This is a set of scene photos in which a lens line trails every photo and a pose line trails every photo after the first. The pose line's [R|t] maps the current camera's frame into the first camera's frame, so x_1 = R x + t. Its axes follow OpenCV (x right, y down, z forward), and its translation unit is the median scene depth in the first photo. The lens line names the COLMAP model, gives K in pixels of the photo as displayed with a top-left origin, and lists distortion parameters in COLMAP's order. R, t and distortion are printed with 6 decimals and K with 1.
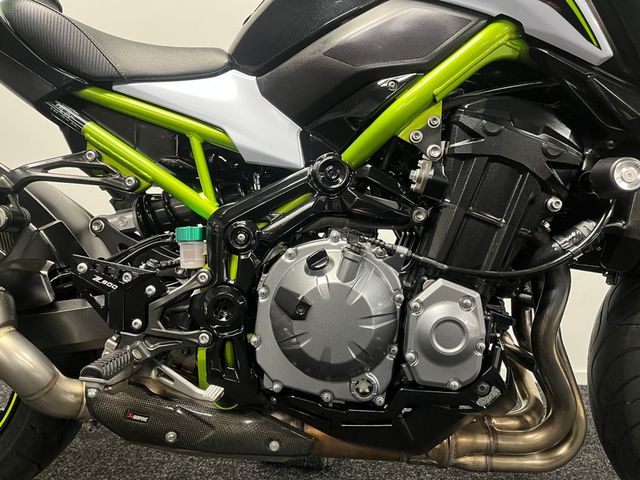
lens RADIAL K [[491.9, 0, 320.0], [0, 491.9, 240.0], [0, 0, 1]] dist [0.062100, -0.093995]
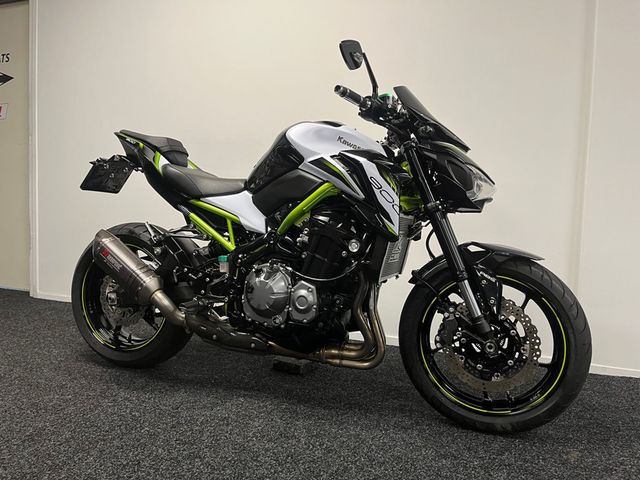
lens RADIAL K [[480.0, 0, 320.0], [0, 480.0, 240.0], [0, 0, 1]] dist [0.082185, -0.094976]
pose [[0.955161, 0.027610, -0.294798, 0.985694], [-0.027060, 0.999616, 0.005945, -0.142807], [0.294849, 0.002299, 0.955541, -1.287115]]
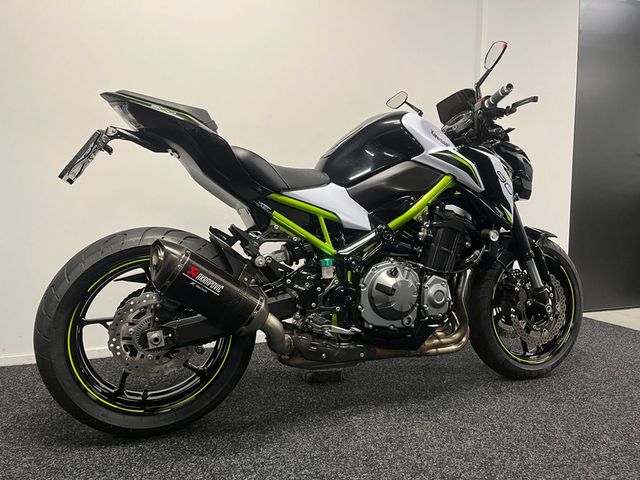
lens RADIAL K [[480.0, 0, 320.0], [0, 480.0, 240.0], [0, 0, 1]] dist [0.082185, -0.094976]
pose [[0.913710, -0.041523, 0.404239, -1.196478], [0.034956, 0.999110, 0.023615, -0.169674], [-0.404860, -0.007447, 0.914348, -0.969836]]
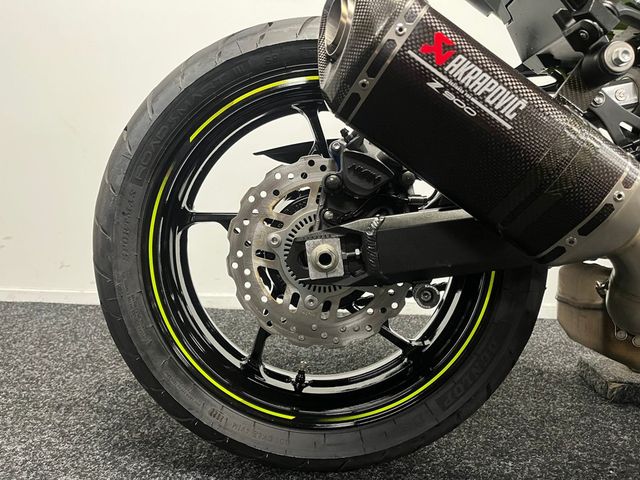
lens RADIAL K [[480.0, 0, 320.0], [0, 480.0, 240.0], [0, 0, 1]] dist [0.082185, -0.094976]
pose [[0.997489, -0.000352, 0.070819, -1.091369], [-0.003445, 0.998563, 0.053474, 0.183316], [-0.070736, -0.053584, 0.996055, 0.292298]]
